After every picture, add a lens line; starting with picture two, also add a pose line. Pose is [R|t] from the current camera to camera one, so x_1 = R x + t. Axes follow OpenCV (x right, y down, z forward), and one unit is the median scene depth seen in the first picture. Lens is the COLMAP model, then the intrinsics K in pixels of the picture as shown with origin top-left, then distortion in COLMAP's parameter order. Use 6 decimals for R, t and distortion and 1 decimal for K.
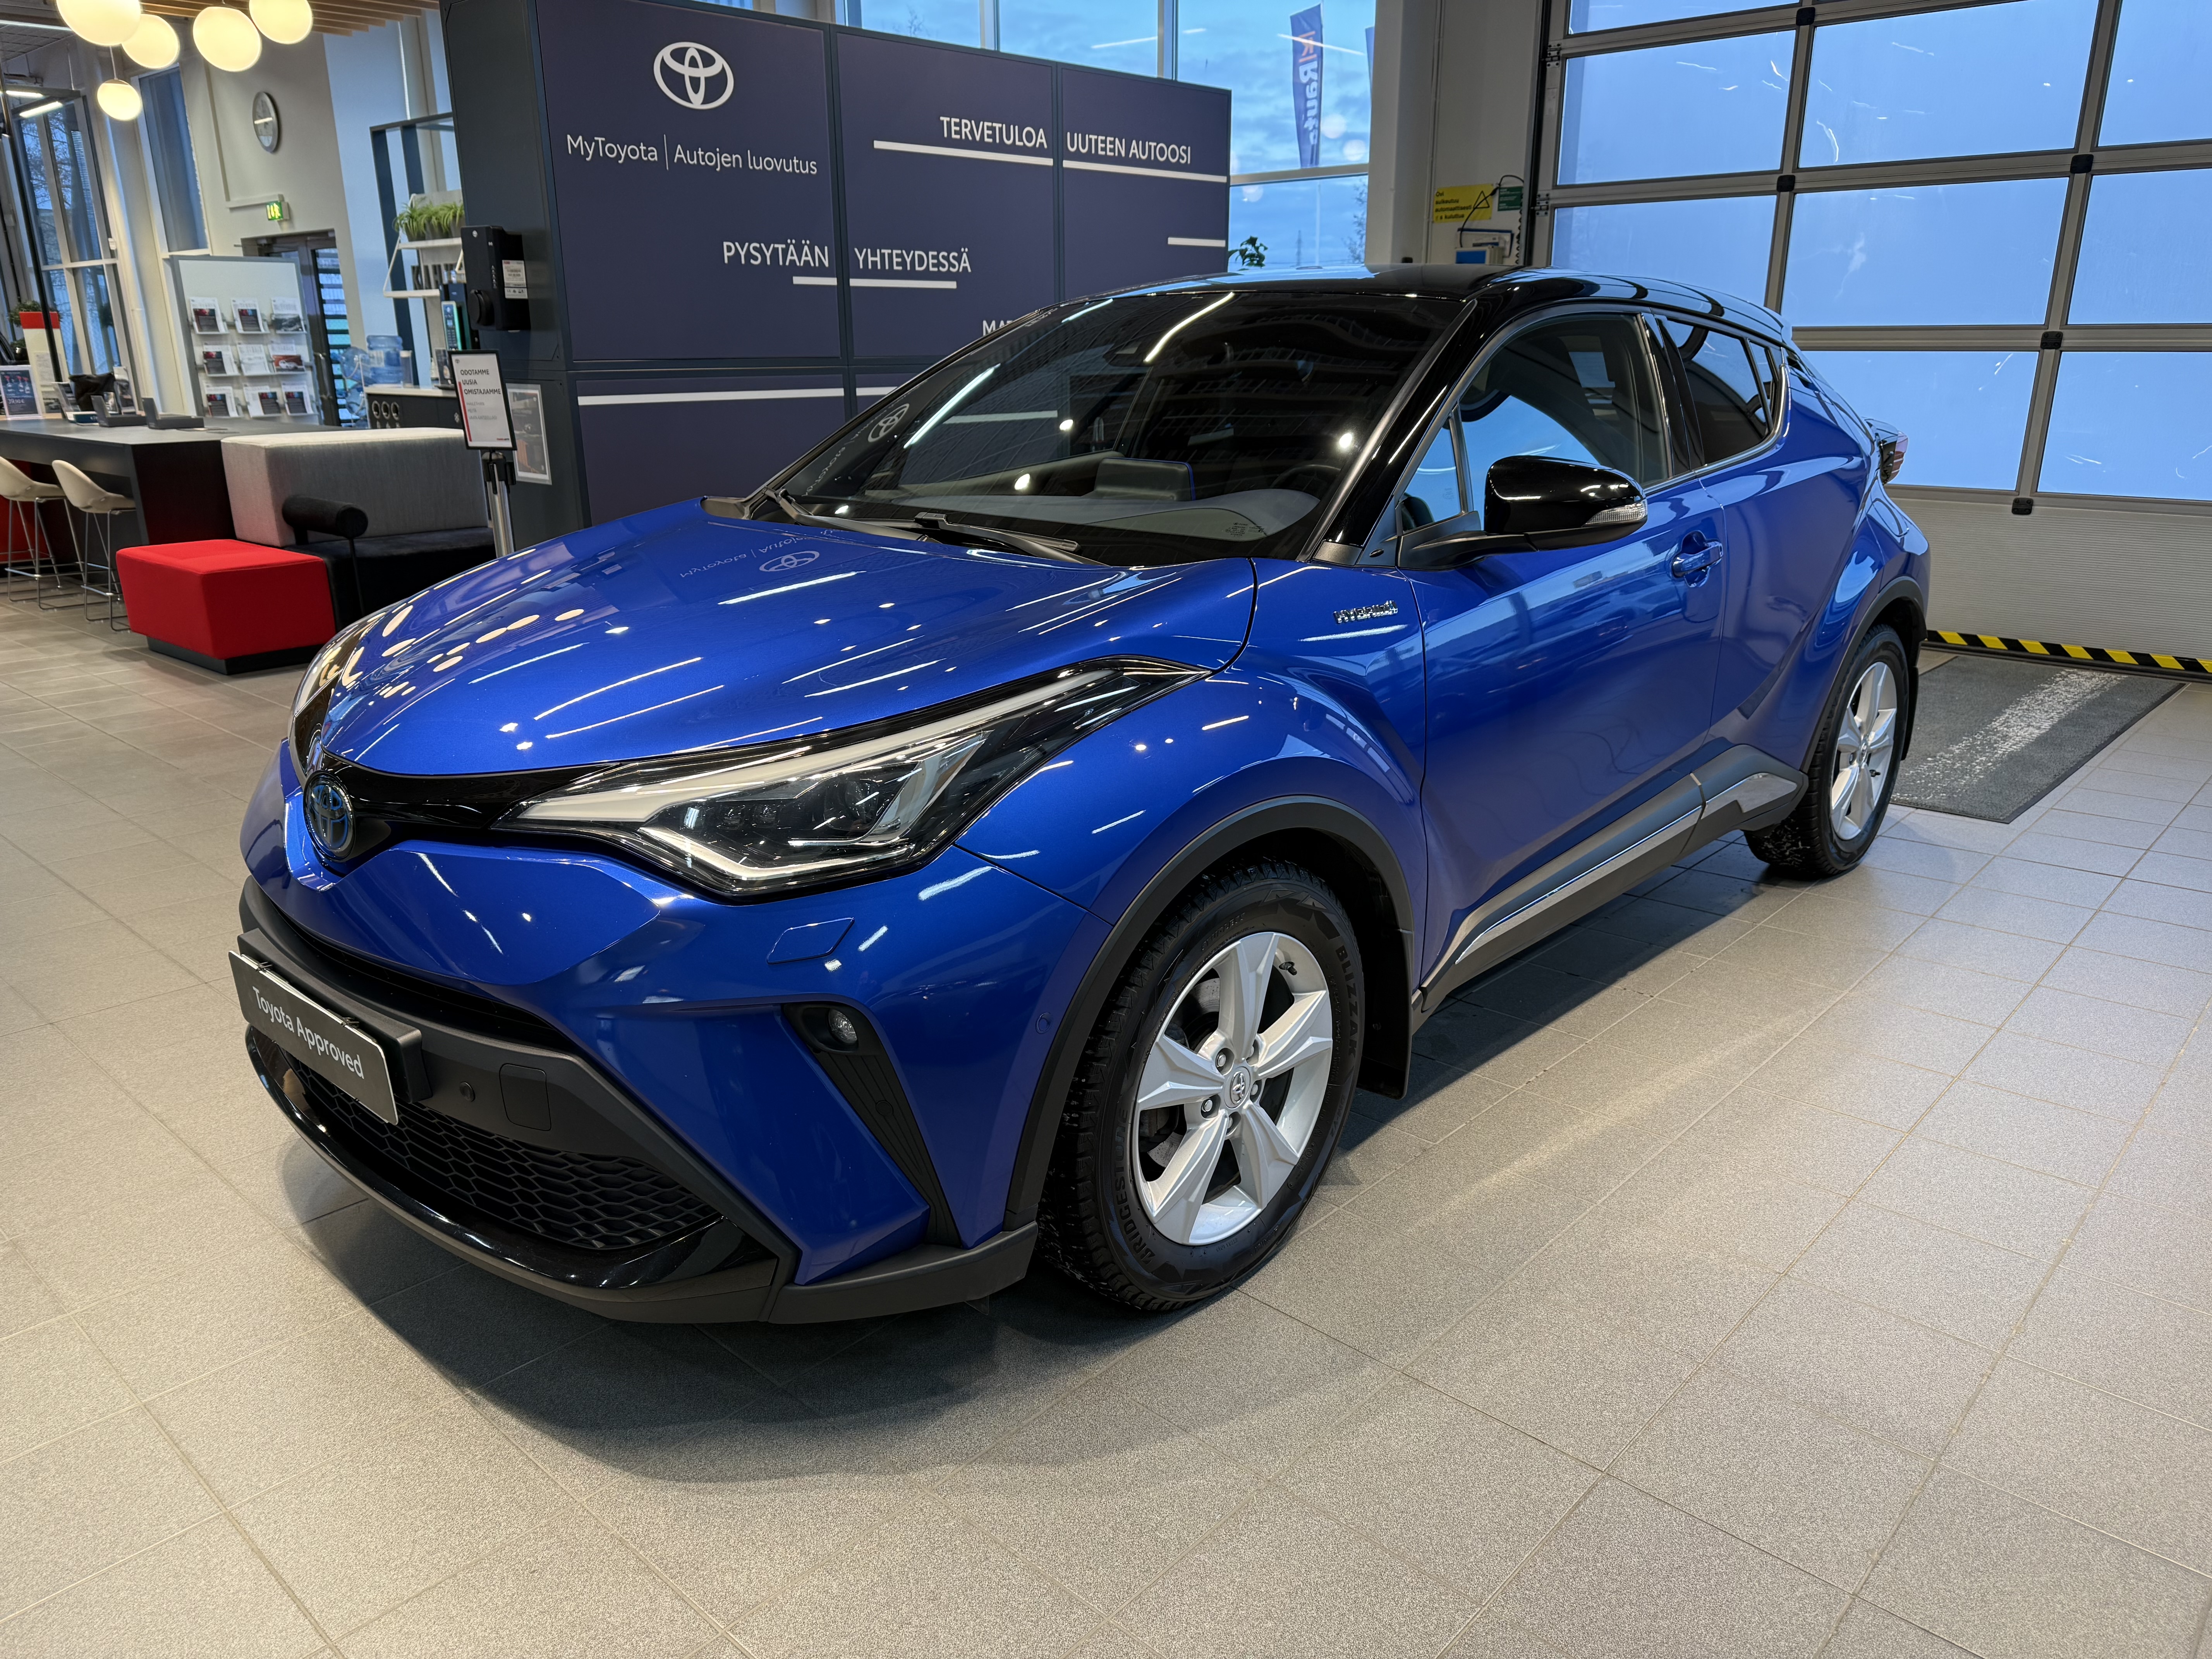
lens RADIAL K [[1570.2, 0, 1091.5], [0, 1570.2, 818.5], [0, 0, 1]] dist [0.031650, -0.034100]
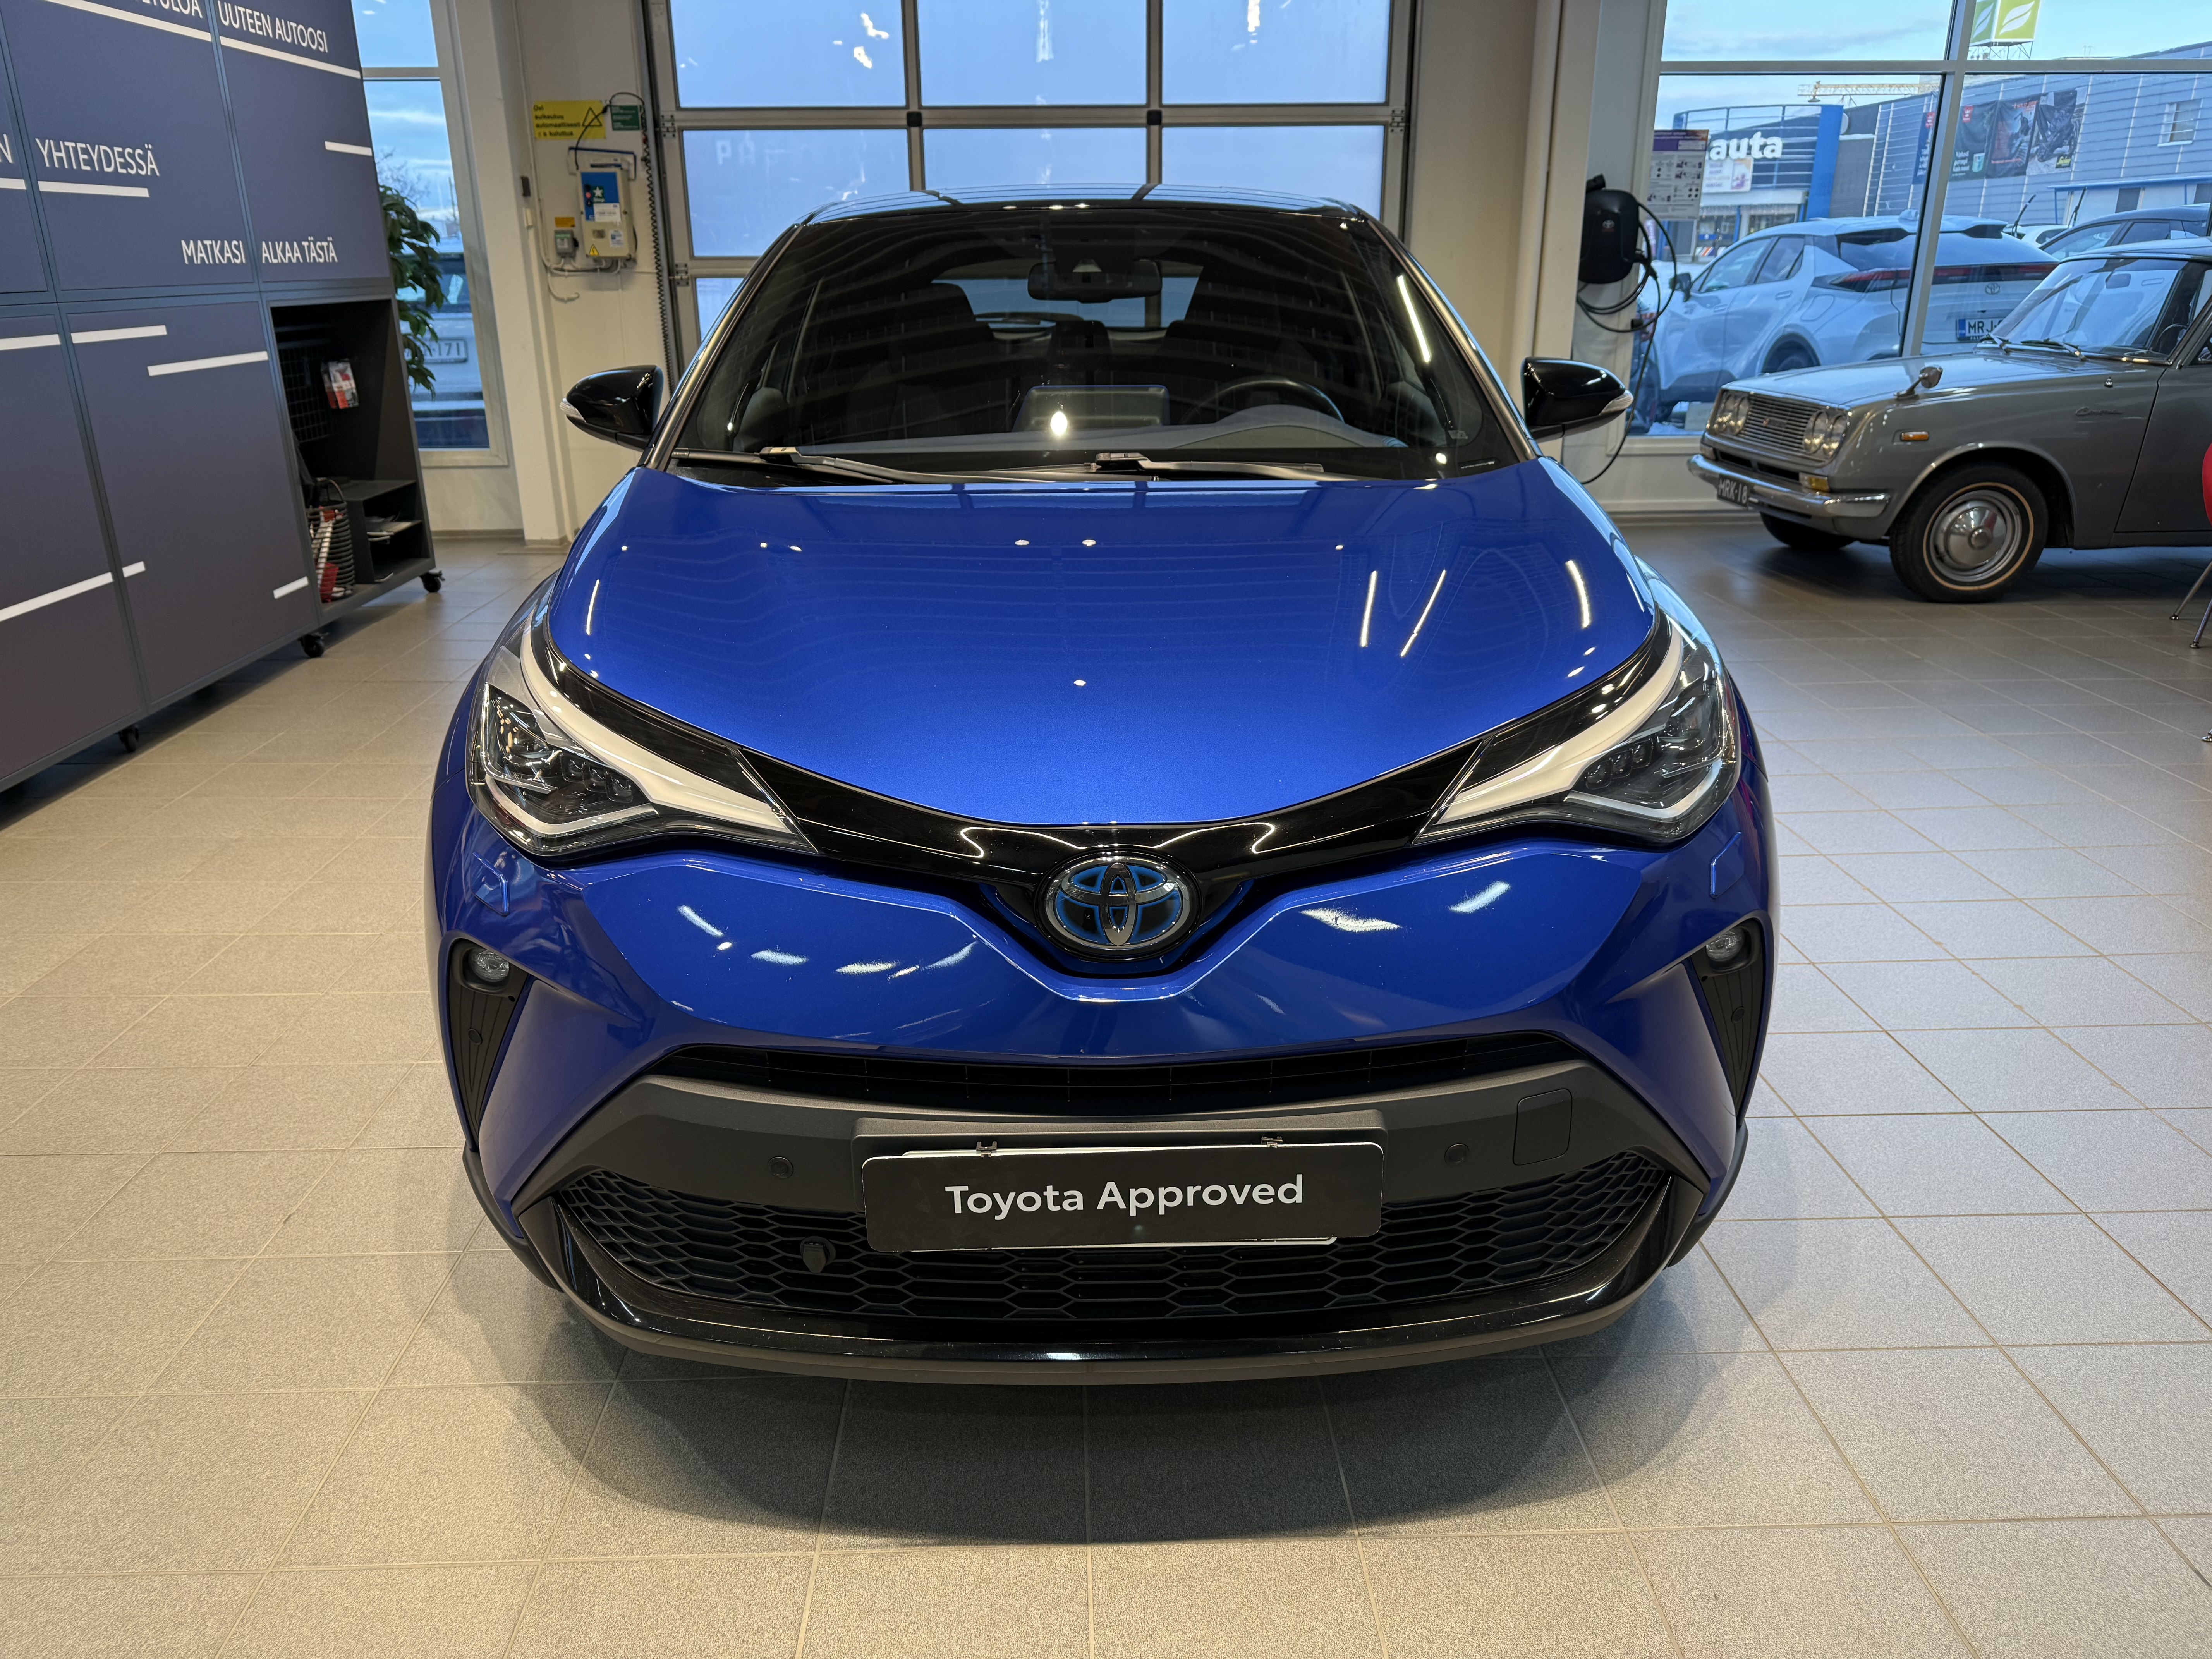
lens RADIAL K [[1570.2, 0, 1098.7], [0, 1570.2, 812.3], [0, 0, 1]] dist [0.031650, -0.034100]
pose [[0.718441, -0.230992, 0.656113, -0.341290], [0.207798, 0.971451, 0.114473, -0.046125], [-0.663824, 0.054097, 0.745930, 0.160116]]
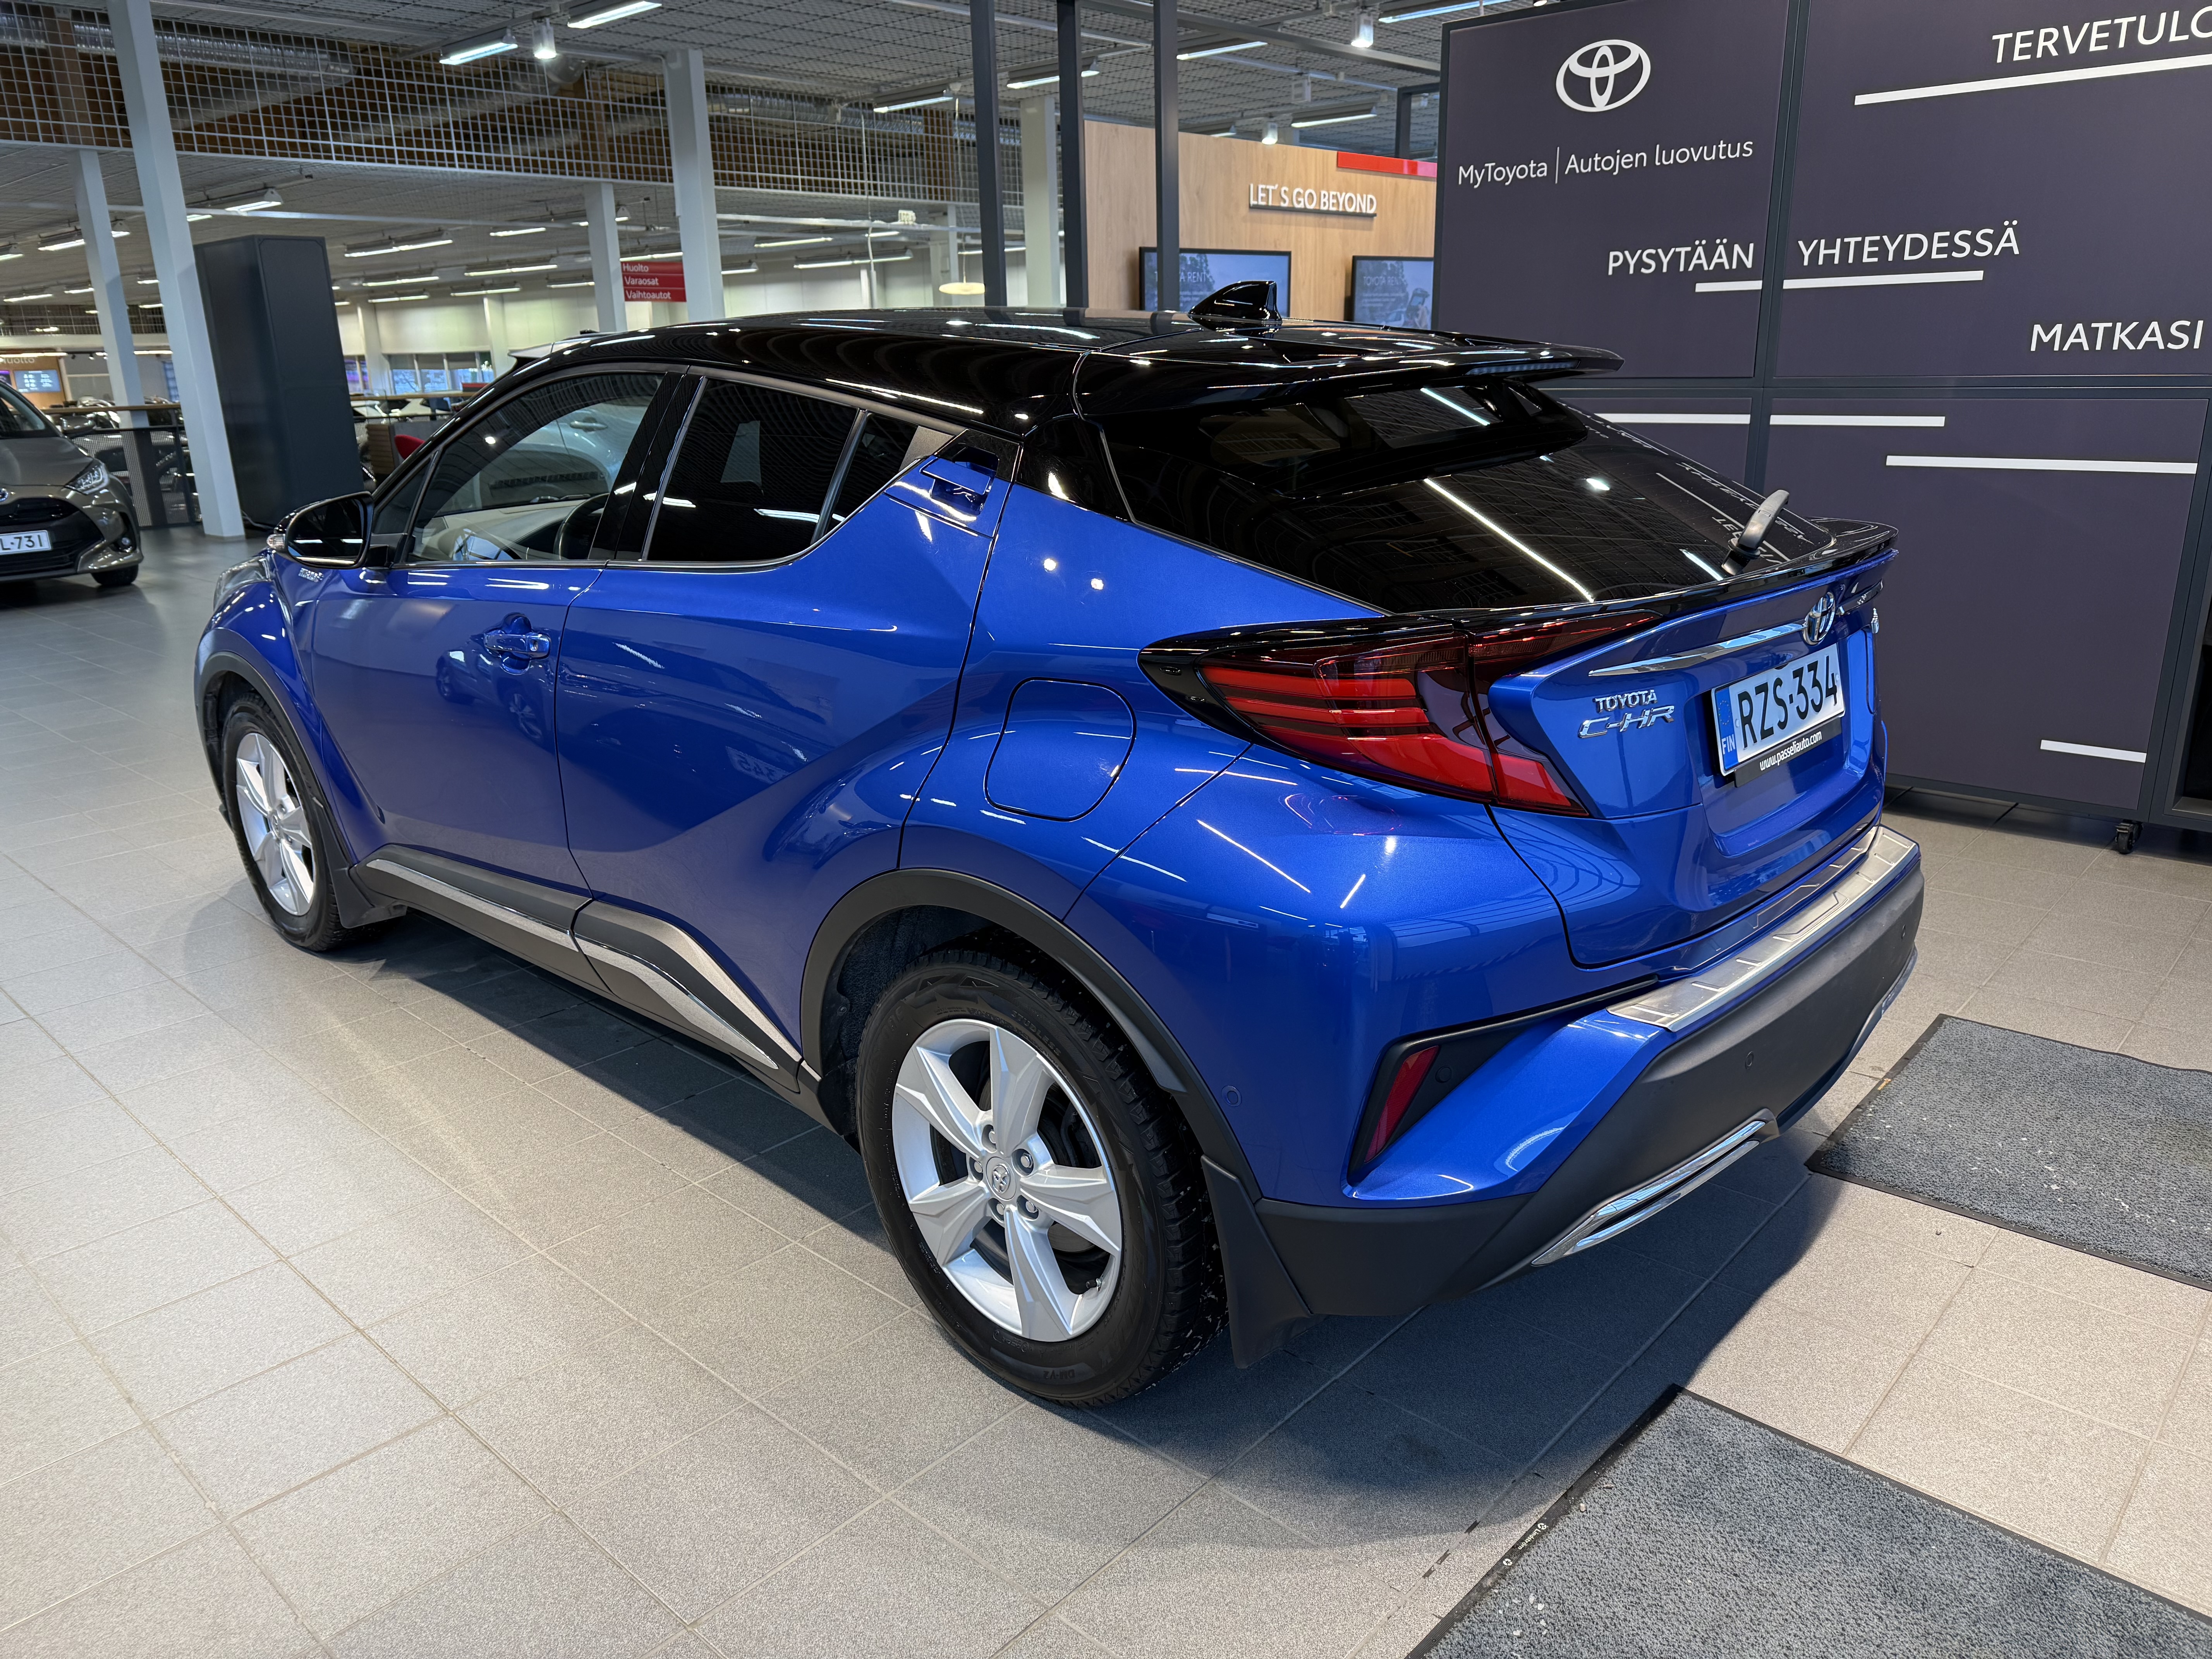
lens RADIAL K [[1570.2, 0, 1100.4], [0, 1570.2, 815.3], [0, 0, 1]] dist [0.031650, -0.034100]
pose [[-0.000651, 0.291544, -0.956557, 0.678438], [-0.272619, 0.920273, 0.280671, -0.222341], [0.962122, 0.260958, 0.078881, 0.671379]]
